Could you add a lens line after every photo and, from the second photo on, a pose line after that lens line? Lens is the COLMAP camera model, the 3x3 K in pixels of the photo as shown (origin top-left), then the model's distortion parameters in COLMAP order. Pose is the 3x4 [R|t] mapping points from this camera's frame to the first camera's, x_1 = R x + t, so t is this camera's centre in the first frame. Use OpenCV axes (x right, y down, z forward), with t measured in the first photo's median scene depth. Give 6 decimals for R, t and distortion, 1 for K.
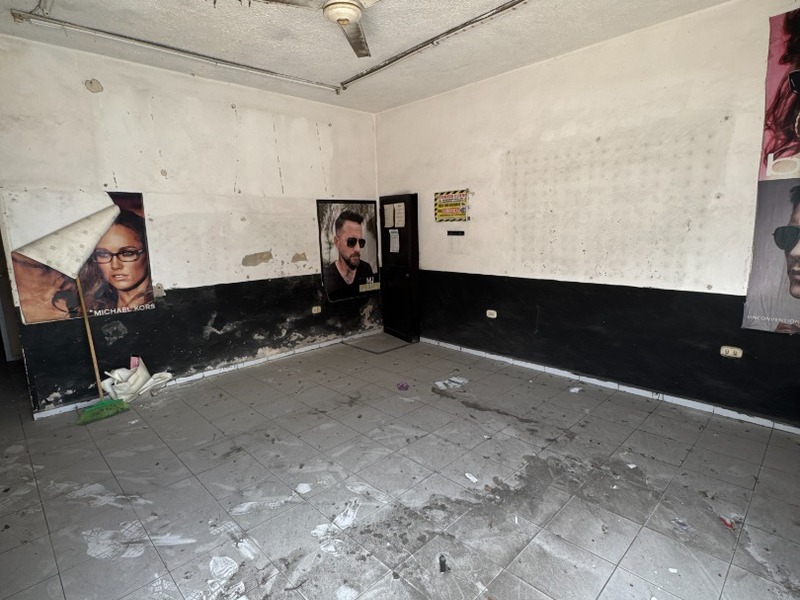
lens RADIAL K [[425.0, 0, 400.5], [0, 425.0, 300.6], [0, 0, 1]] dist [-0.009202, 0.001603]
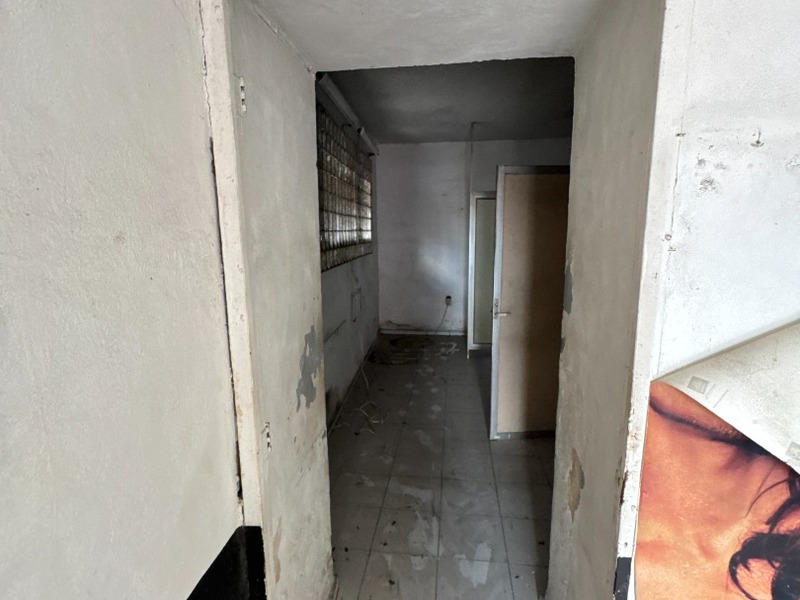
lens RADIAL K [[425.0, 0, 400.3], [0, 425.0, 299.9], [0, 0, 1]] dist [-0.009202, 0.001603]
pose [[0.619468, 0.148964, -0.770759, -0.749139], [-0.142768, 0.986836, 0.075981, -0.148487], [0.771931, 0.062972, 0.632580, 0.638627]]
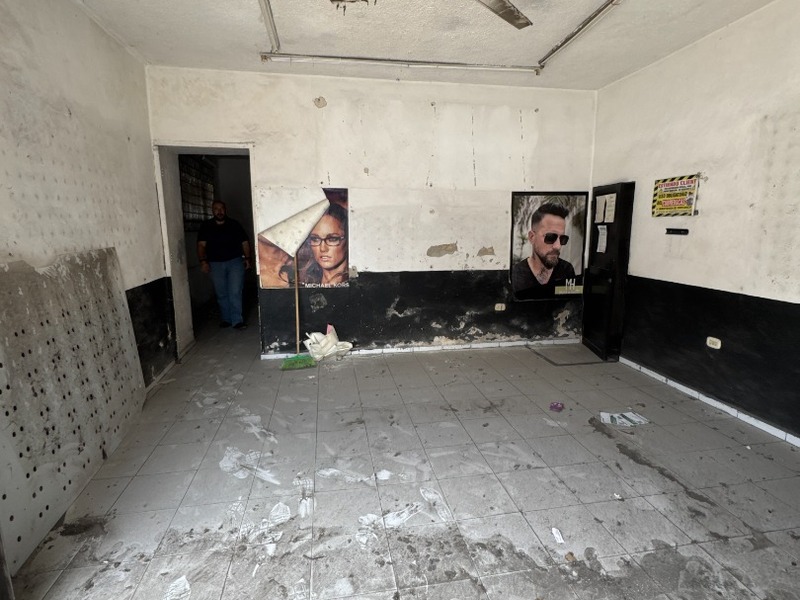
lens RADIAL K [[425.0, 0, 397.9], [0, 425.0, 300.5], [0, 0, 1]] dist [-0.009202, 0.001603]
pose [[0.820460, 0.120664, -0.558825, 0.218984], [-0.114886, 0.992332, 0.045593, -0.015782], [0.560042, 0.026794, 0.828031, 0.114130]]
